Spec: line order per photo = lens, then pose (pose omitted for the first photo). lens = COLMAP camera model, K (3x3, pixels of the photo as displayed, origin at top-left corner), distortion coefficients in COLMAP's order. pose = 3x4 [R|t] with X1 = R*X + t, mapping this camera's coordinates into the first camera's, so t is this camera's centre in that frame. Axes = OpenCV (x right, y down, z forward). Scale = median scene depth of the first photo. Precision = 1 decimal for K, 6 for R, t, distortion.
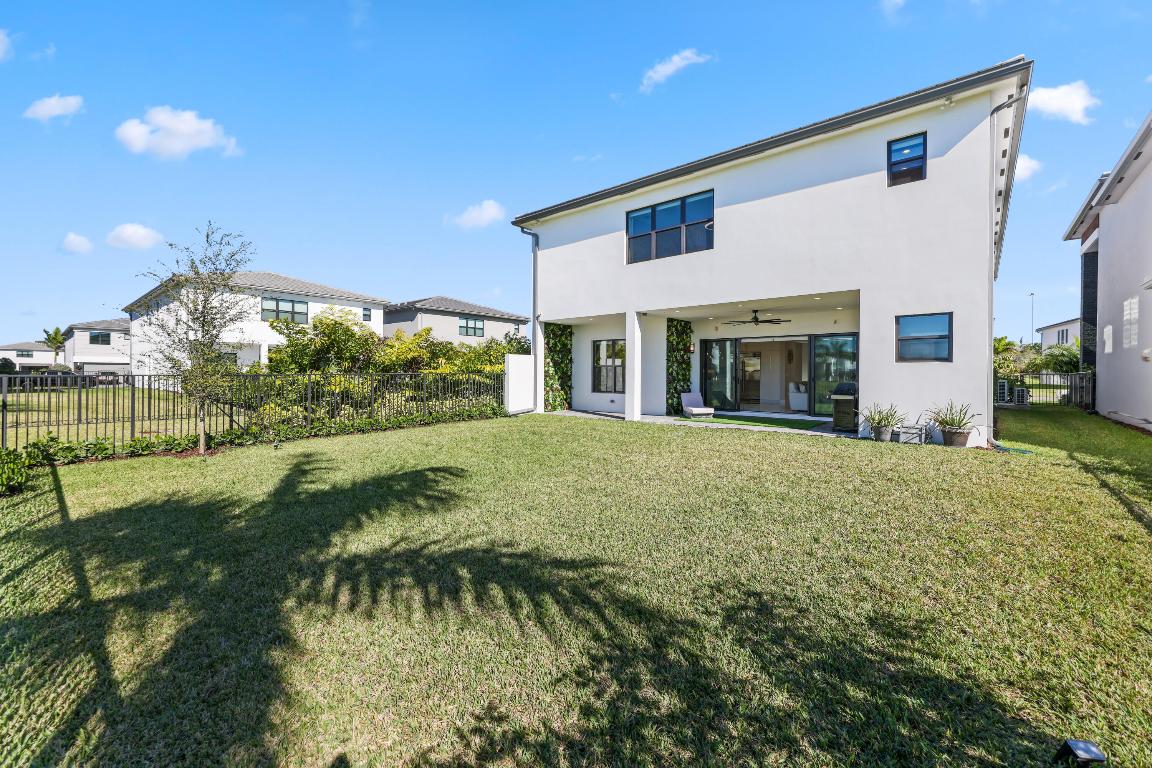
lens RADIAL K [[466.1, 0, 576.0], [0, 466.1, 384.0], [0, 0, 1]] dist [-0.001877, -0.000182]
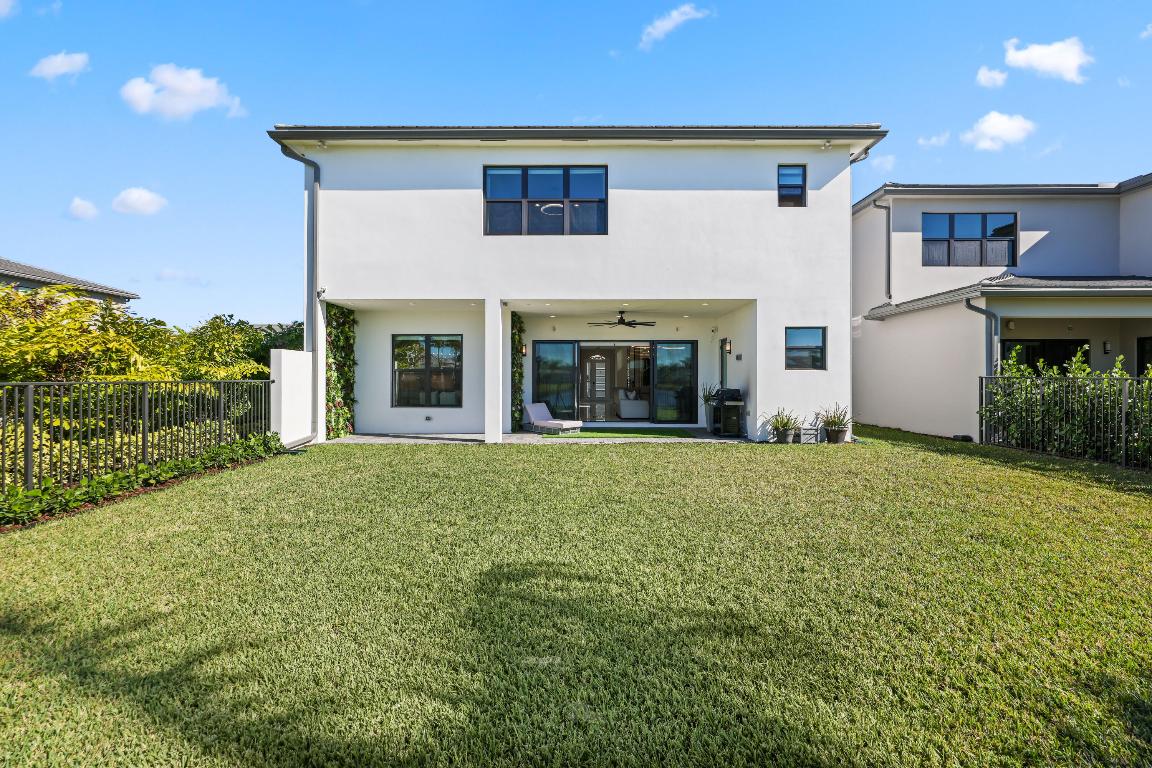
lens RADIAL K [[512.2, 0, 576.0], [0, 512.2, 384.0], [0, 0, 1]] dist [0.000675, 0.000101]
pose [[0.763054, -0.008105, 0.646284, -0.323277], [0.016982, 0.999828, -0.007511, -0.008780], [-0.646112, 0.016706, 0.763060, 0.287178]]
